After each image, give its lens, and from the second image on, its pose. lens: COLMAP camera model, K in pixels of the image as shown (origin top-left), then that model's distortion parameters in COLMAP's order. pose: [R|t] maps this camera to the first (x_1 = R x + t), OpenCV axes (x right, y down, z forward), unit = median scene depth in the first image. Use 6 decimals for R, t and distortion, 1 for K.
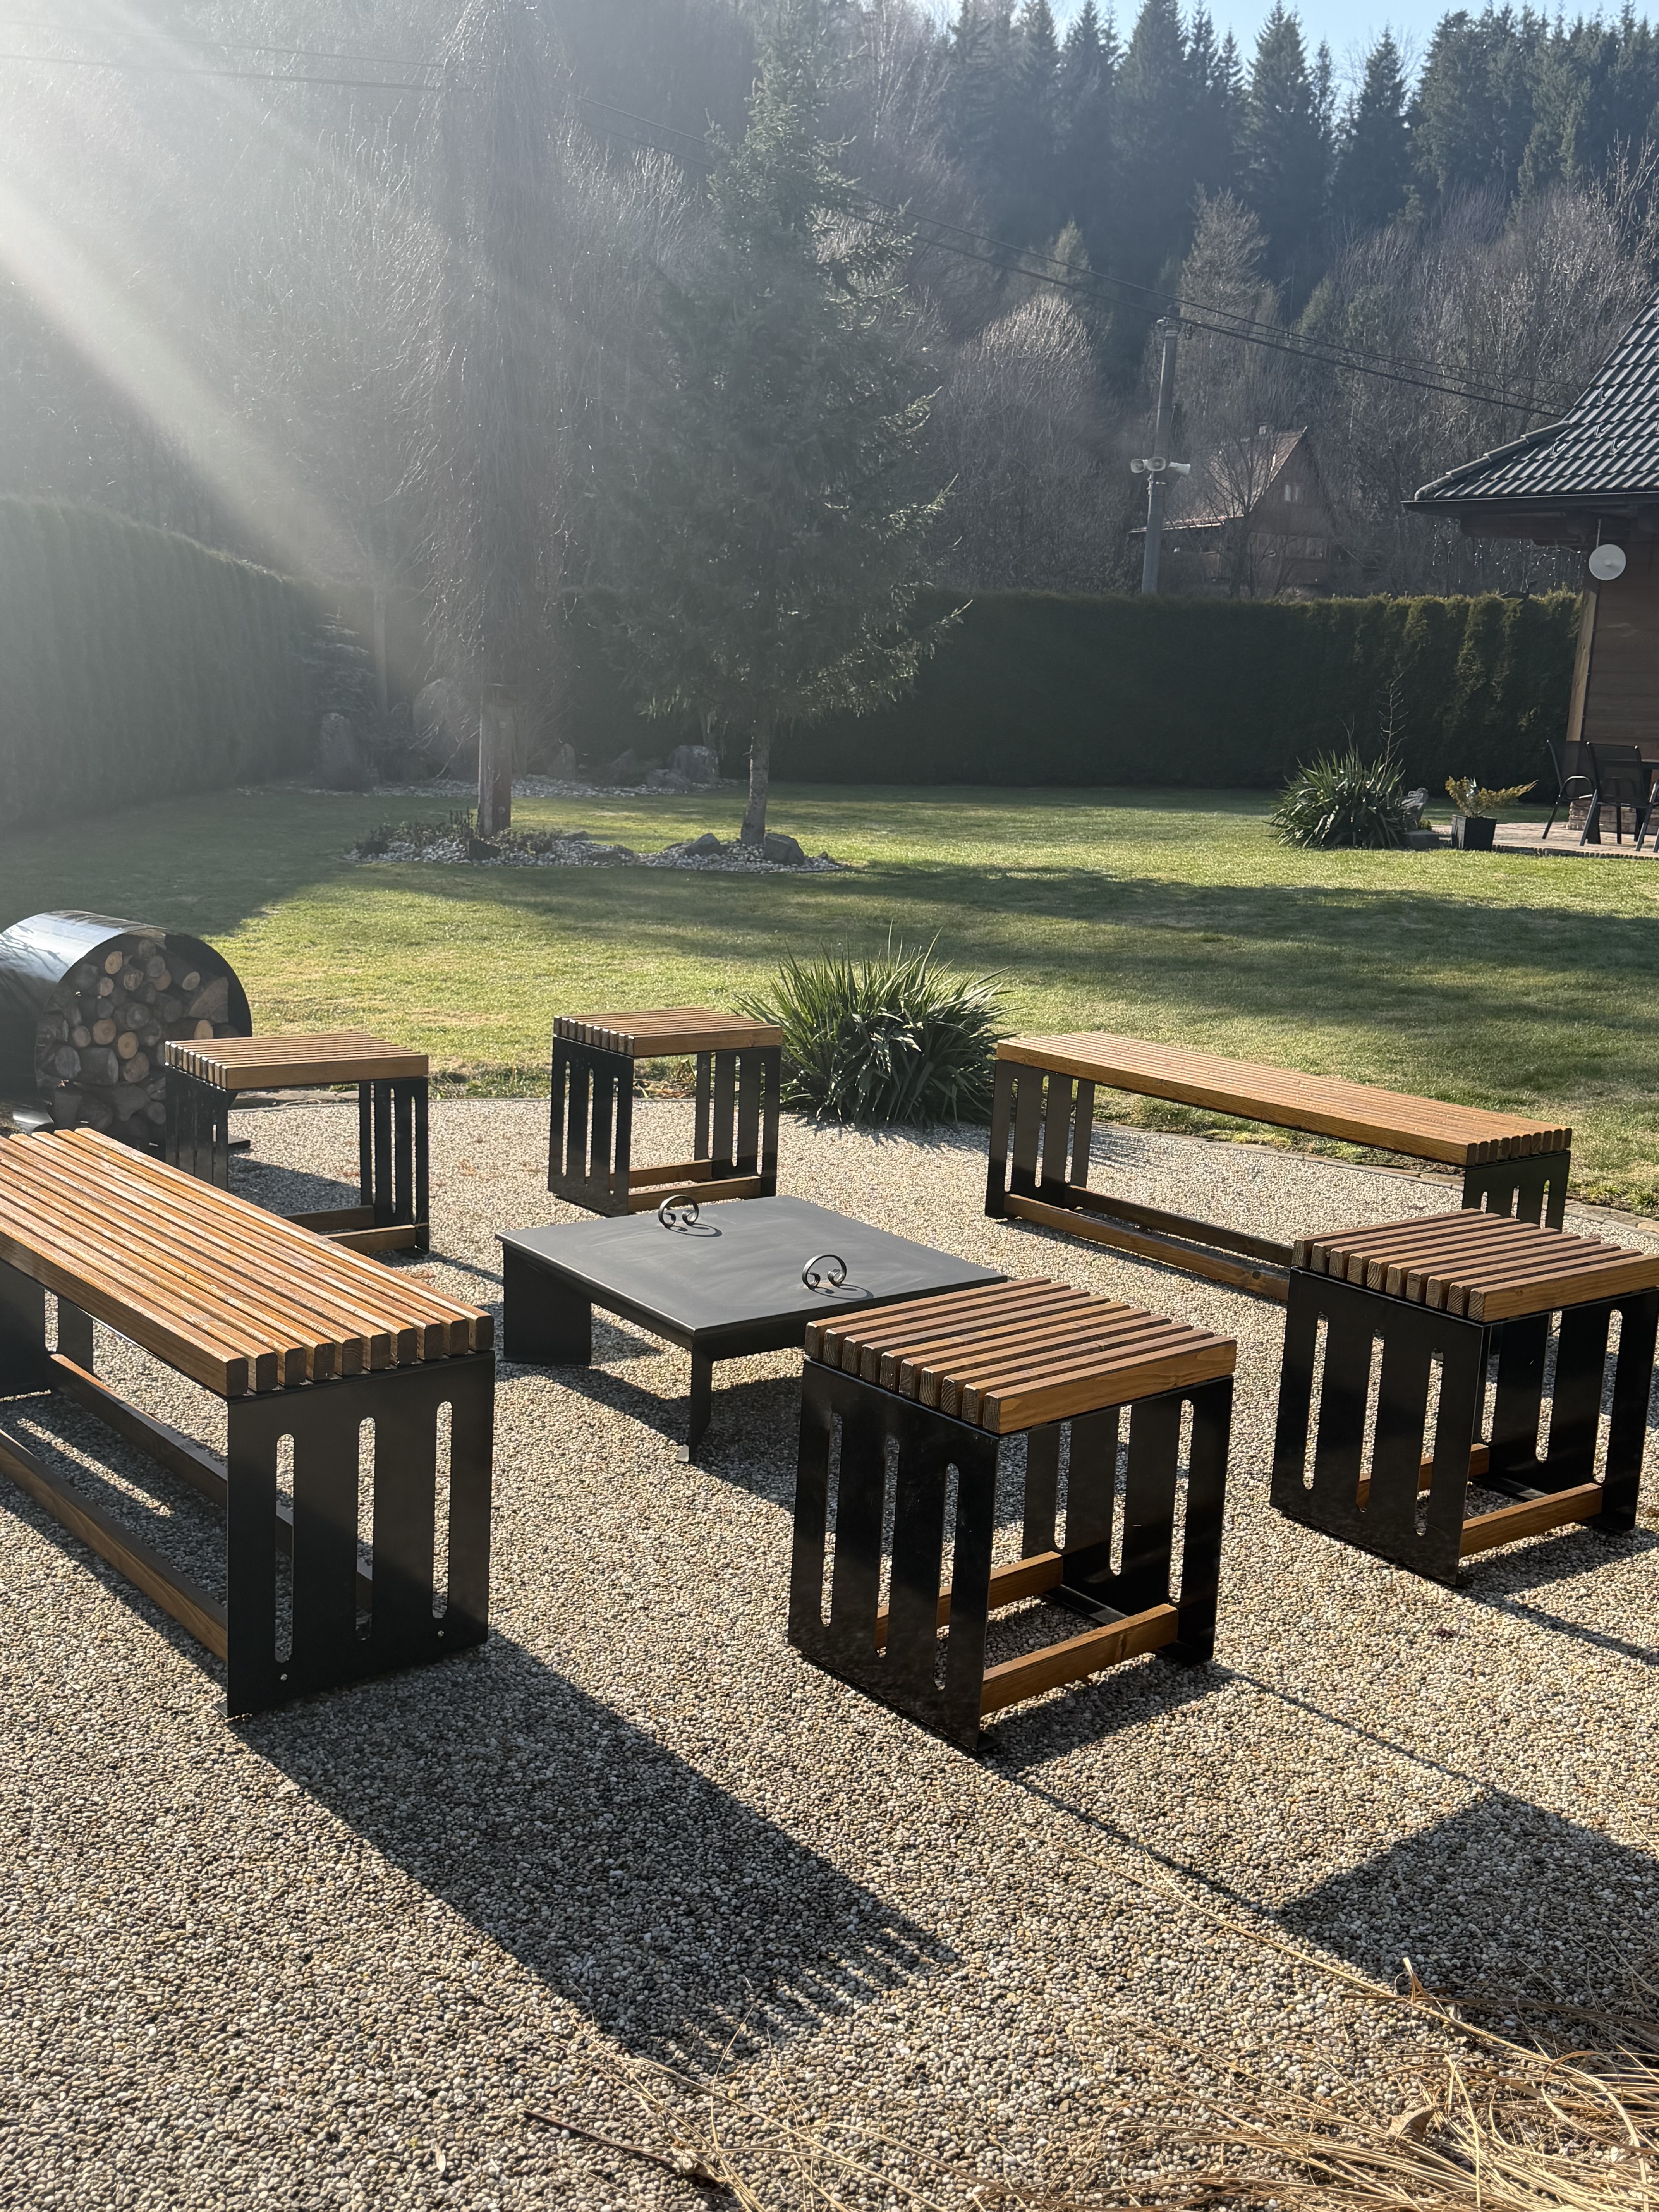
lens RADIAL K [[2190.7, 0, 829.5], [0, 2190.7, 1106.0], [0, 0, 1]] dist [0.076207, -0.106264]
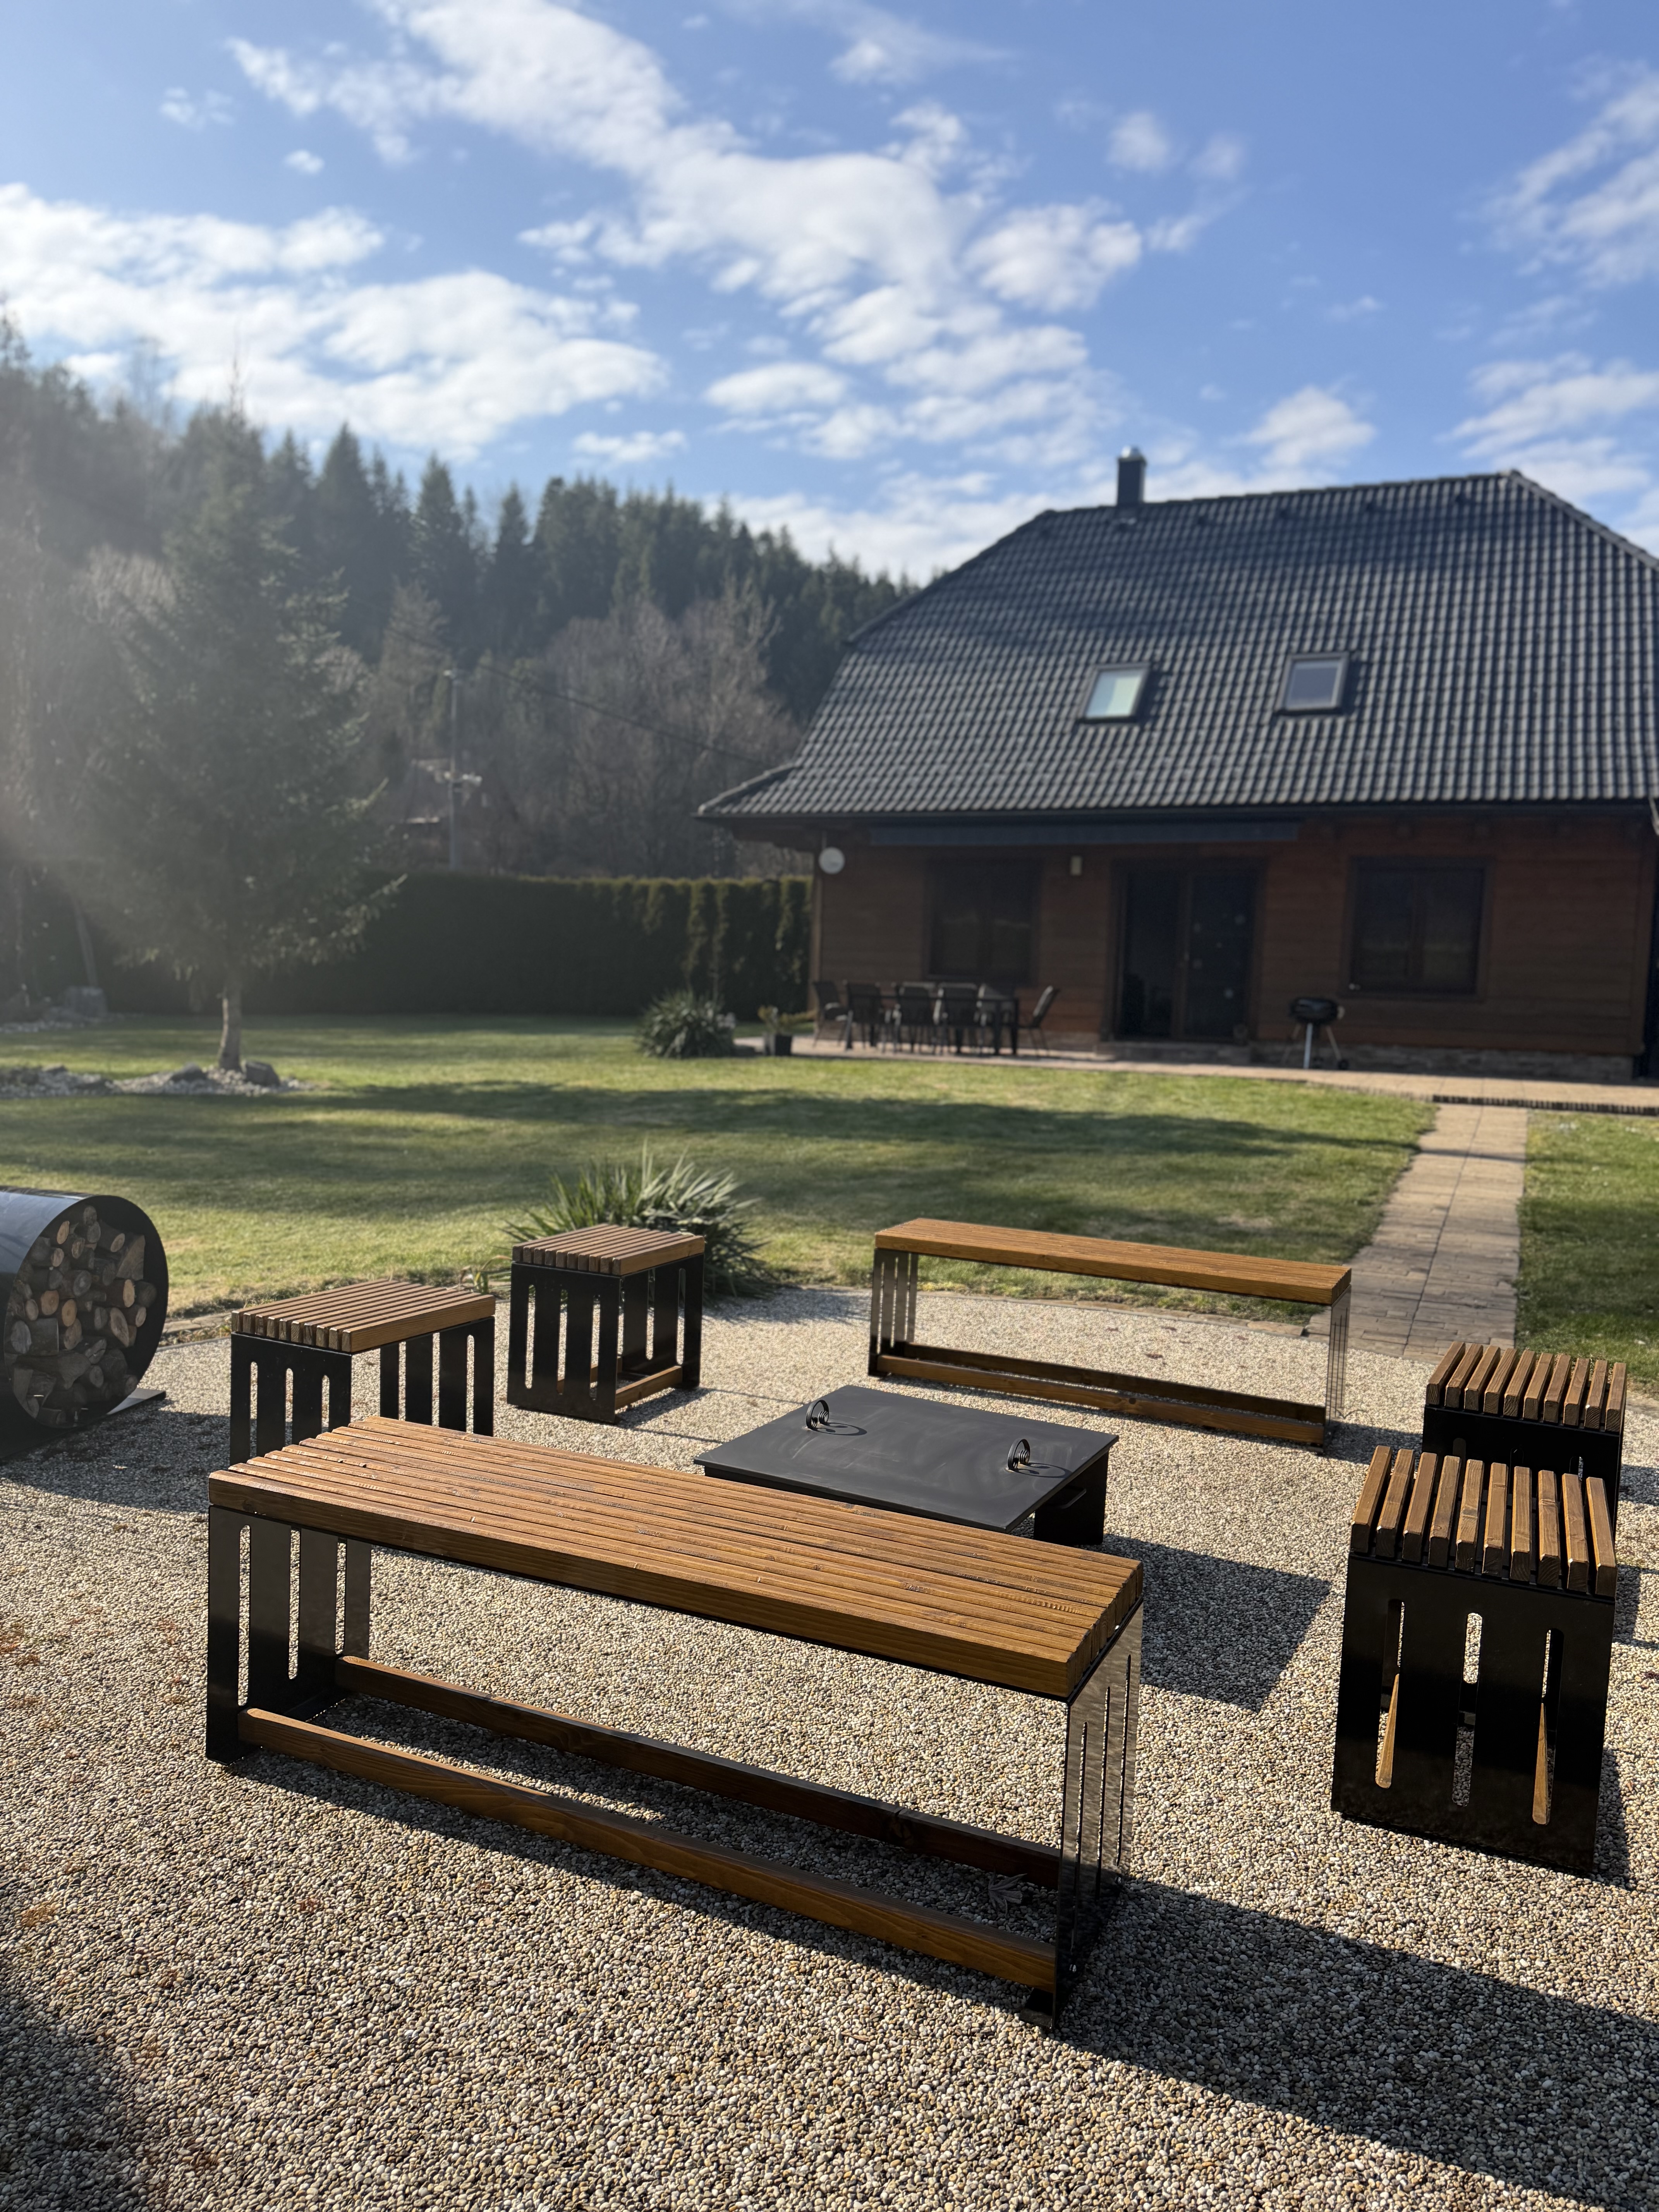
lens RADIAL K [[1549.8, 0, 834.3], [0, 1549.8, 1157.9], [0, 0, 1]] dist [0.148451, -0.318719]
pose [[0.893896, -0.064339, 0.443633, -0.127274], [0.085293, 0.995979, -0.027415, -0.019198], [-0.440085, 0.062345, 0.895789, 0.080015]]
